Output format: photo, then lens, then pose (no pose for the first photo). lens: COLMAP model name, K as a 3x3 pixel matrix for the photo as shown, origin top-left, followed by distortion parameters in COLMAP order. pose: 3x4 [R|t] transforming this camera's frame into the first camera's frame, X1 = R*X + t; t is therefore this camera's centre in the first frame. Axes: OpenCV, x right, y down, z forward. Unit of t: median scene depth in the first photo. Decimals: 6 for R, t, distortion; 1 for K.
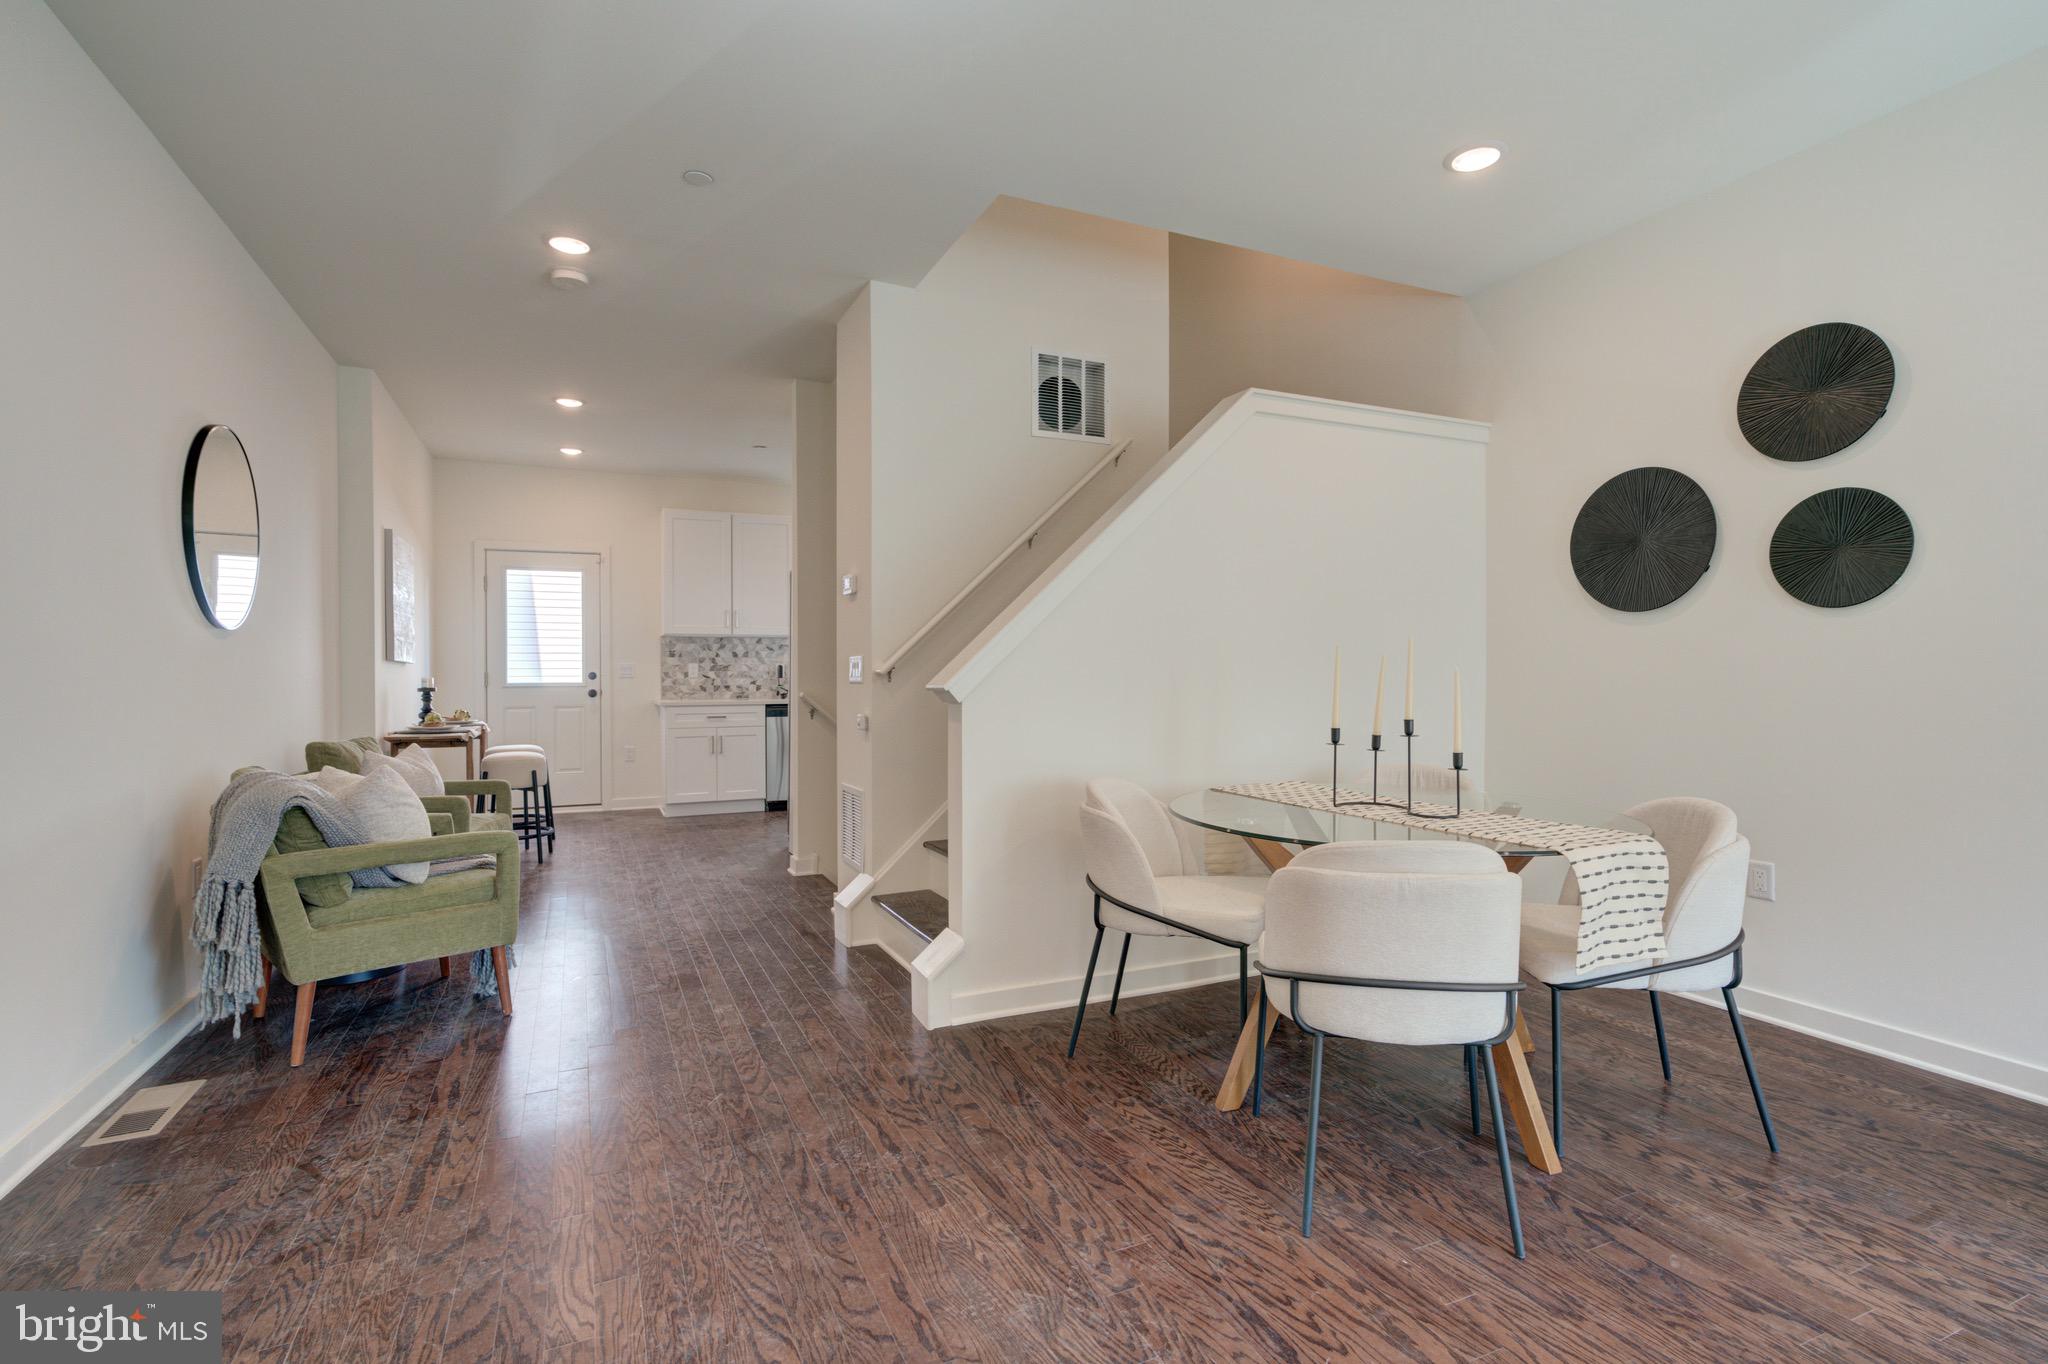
lens RADIAL K [[970.8, 0, 1024.0], [0, 970.8, 682.0], [0, 0, 1]] dist [-0.006952, 0.013595]
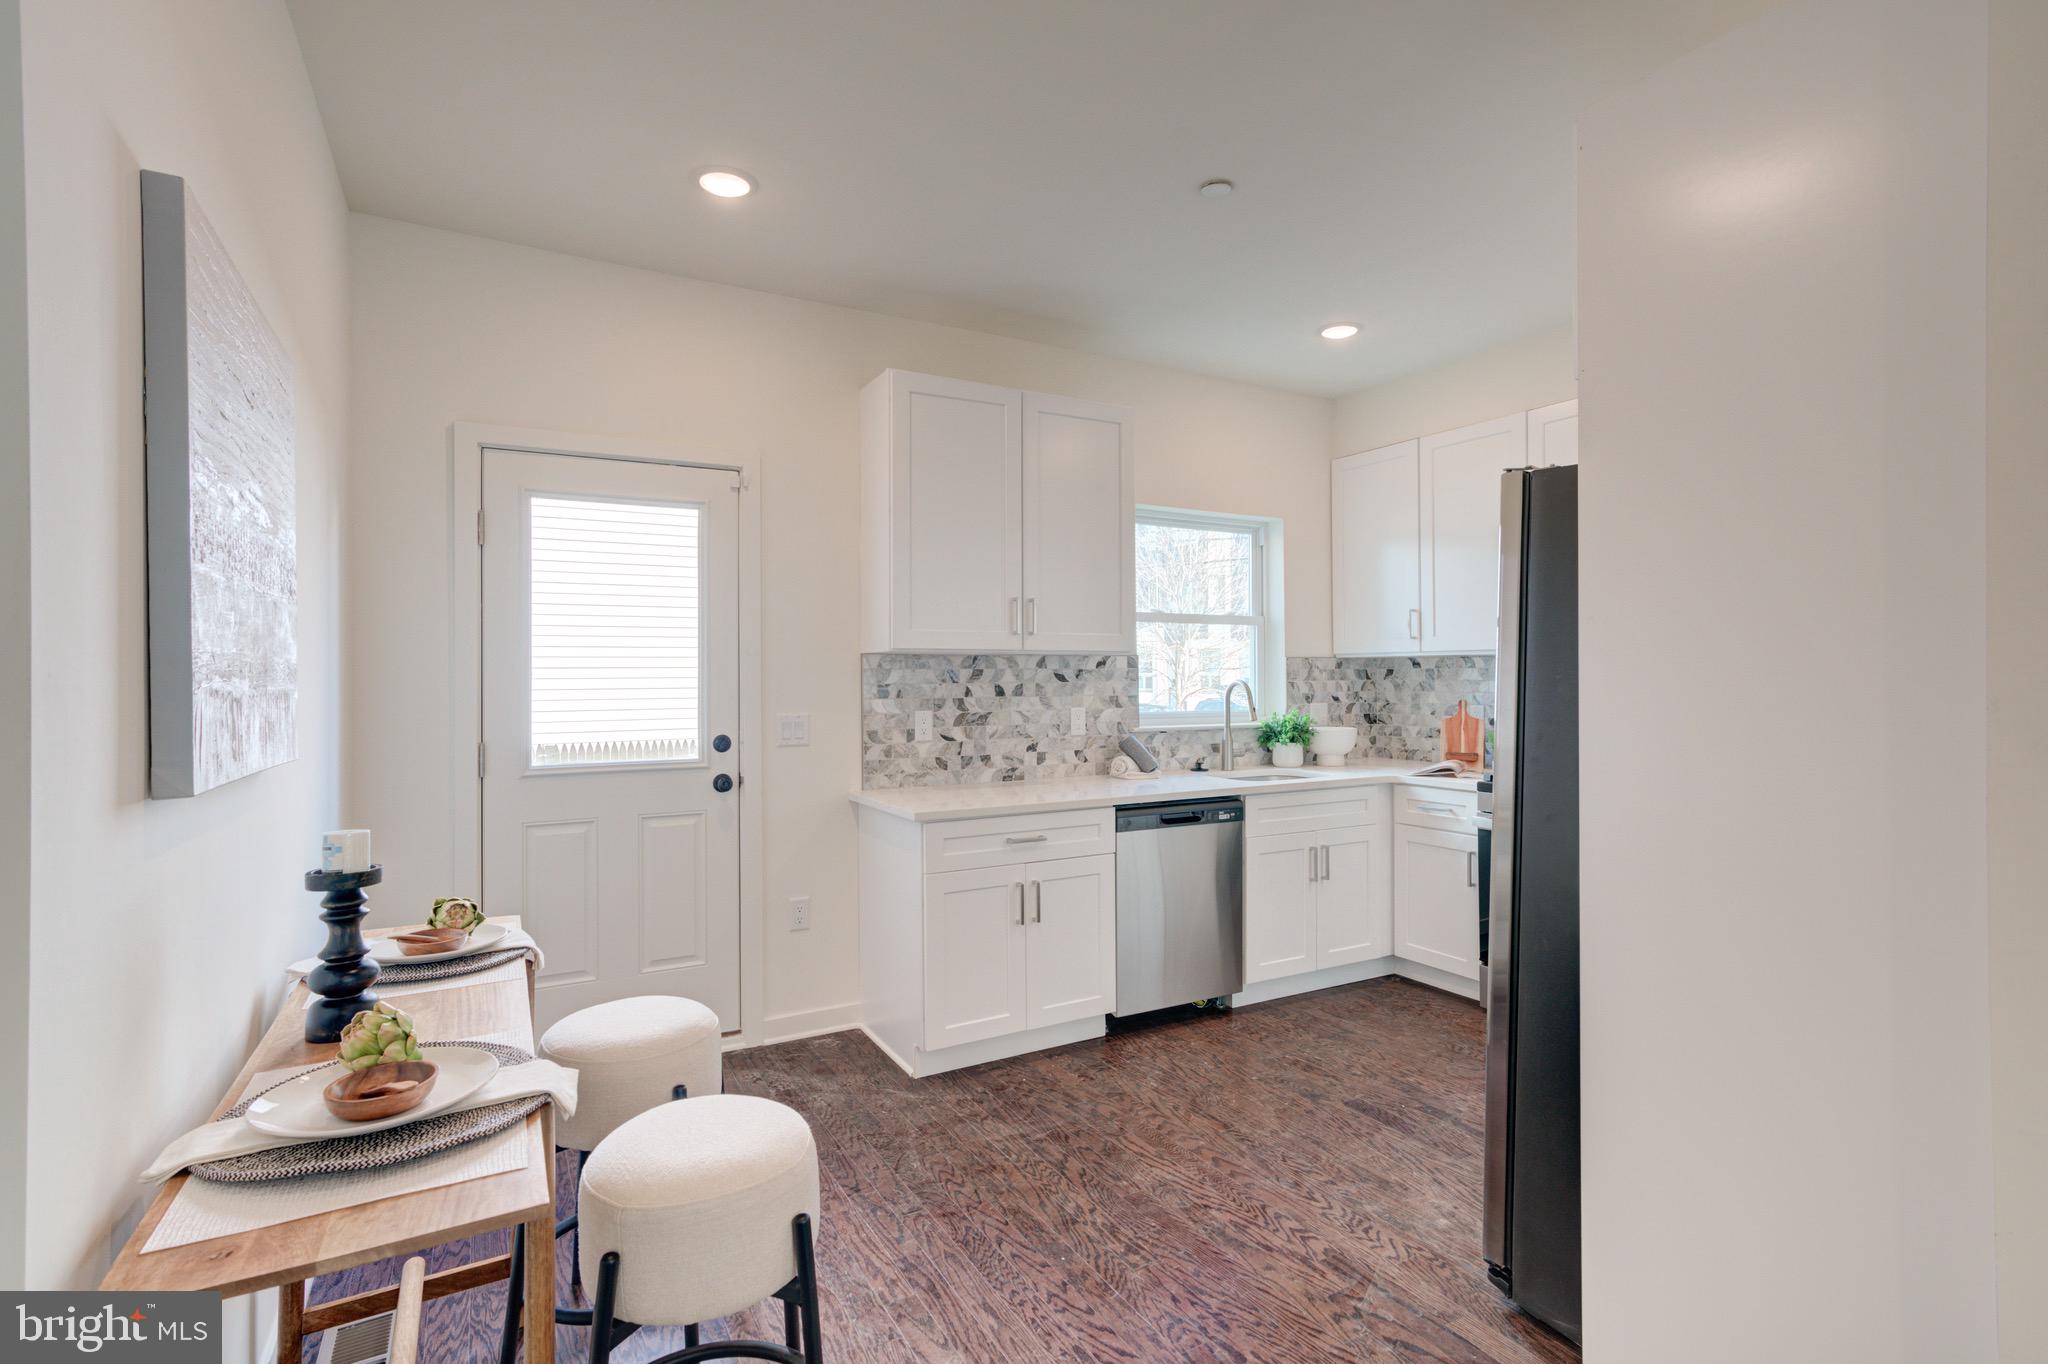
lens RADIAL K [[973.8, 0, 1014.2], [0, 973.8, 678.4], [0, 0, 1]] dist [-0.005496, 0.014934]
pose [[0.997772, -0.001707, 0.066689, -0.684282], [0.002315, 0.999956, -0.009045, -0.063556], [-0.066670, 0.009180, 0.997733, 1.096520]]
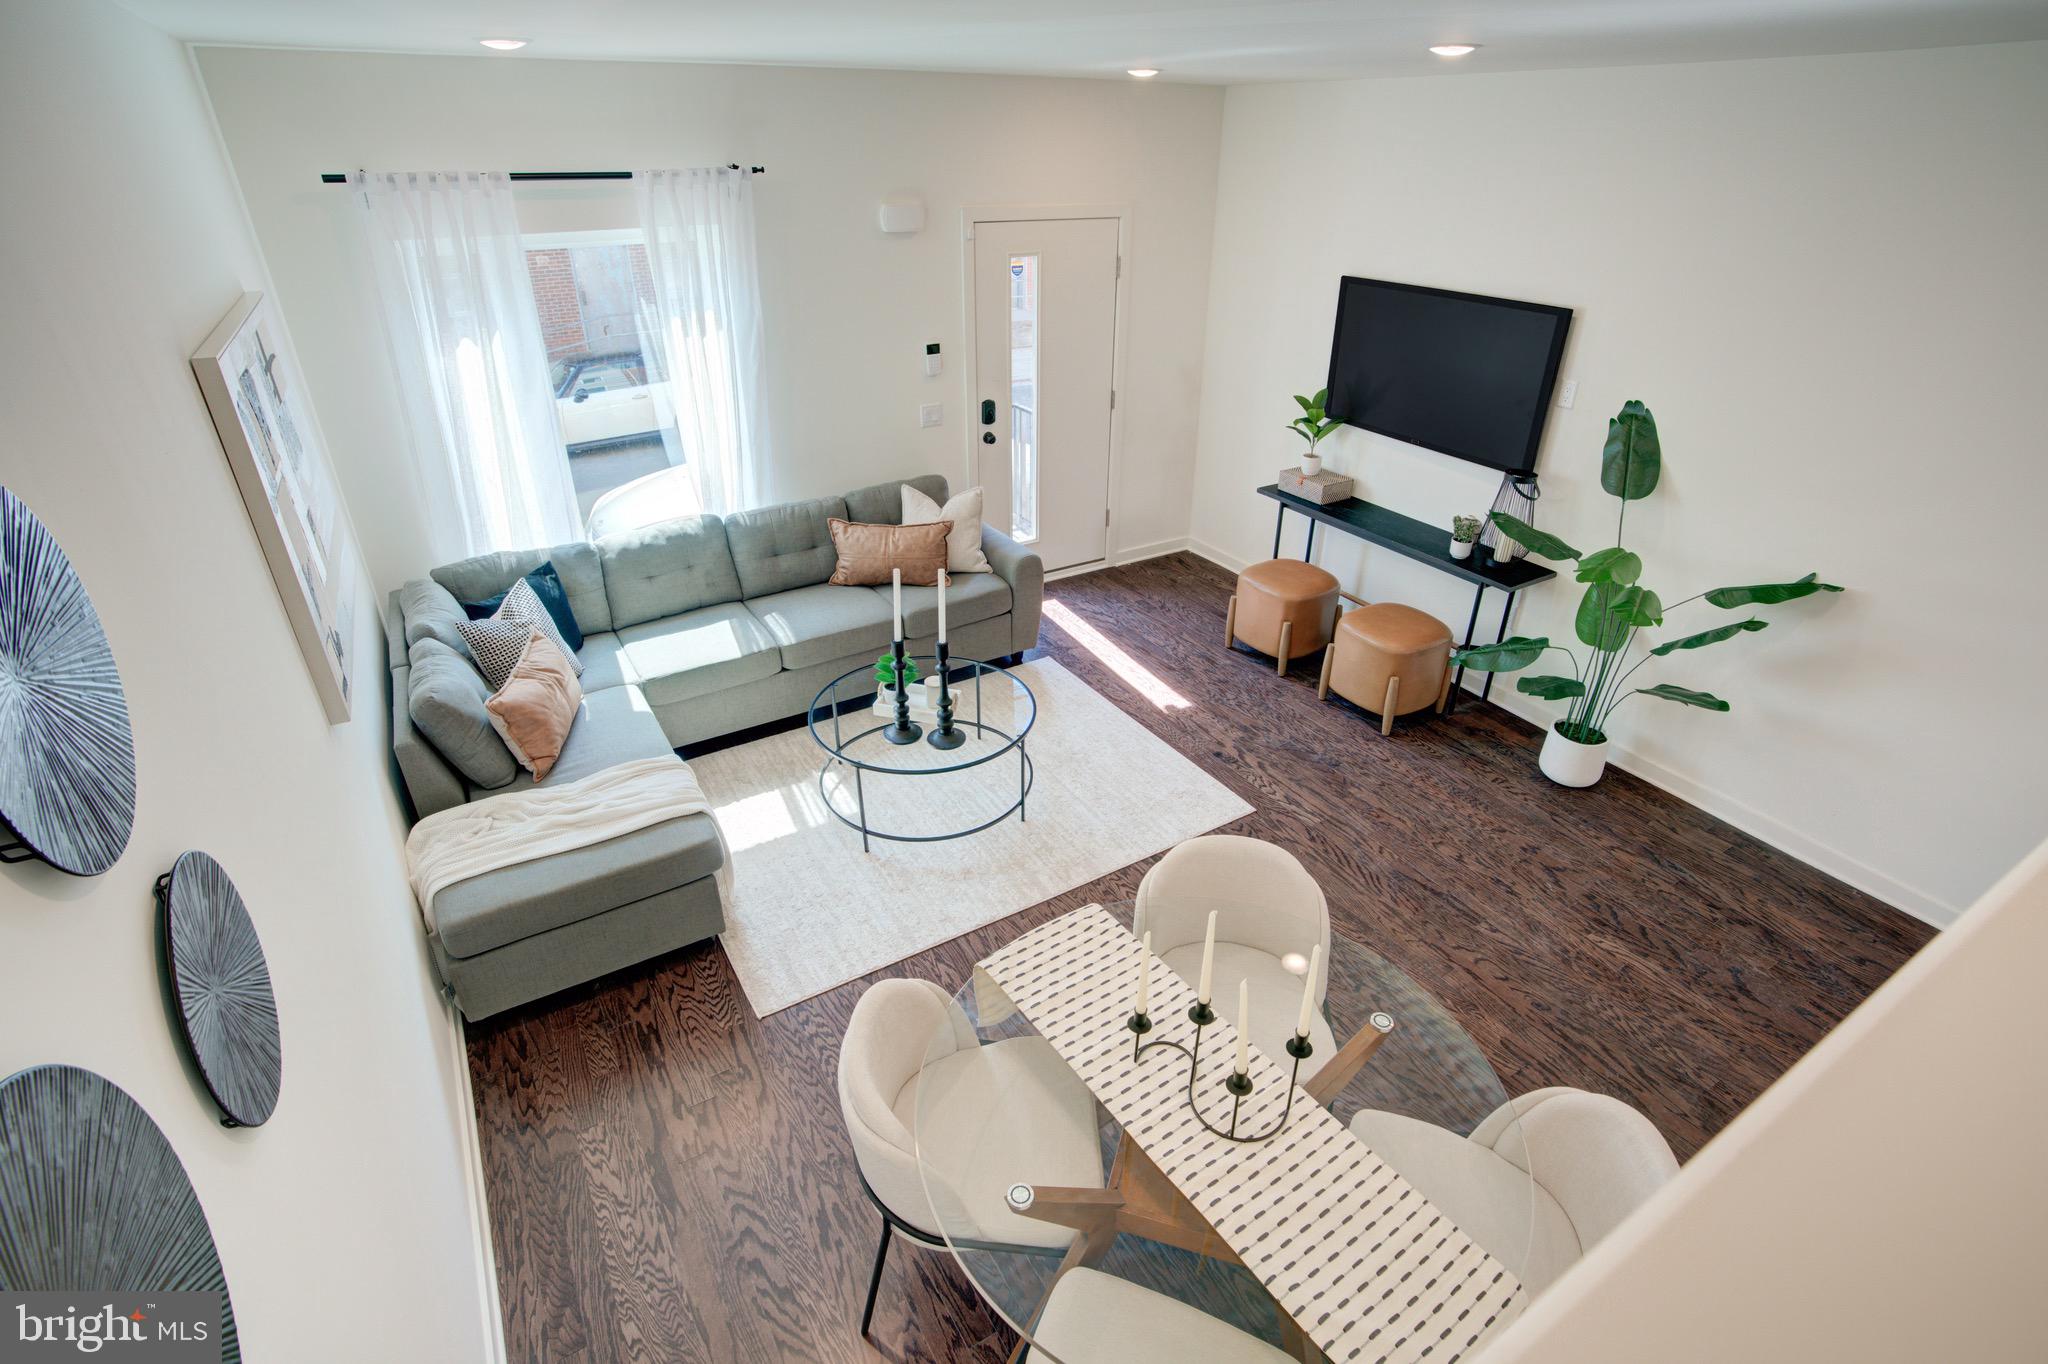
lens RADIAL K [[976.1, 0, 1014.1], [0, 976.1, 692.5], [0, 0, 1]] dist [-0.057307, 0.023280]
pose [[-0.994703, 0.049707, -0.089978, 0.399226], [-0.002899, 0.861405, 0.507910, -0.347819], [0.102754, 0.505481, -0.856698, 0.996629]]
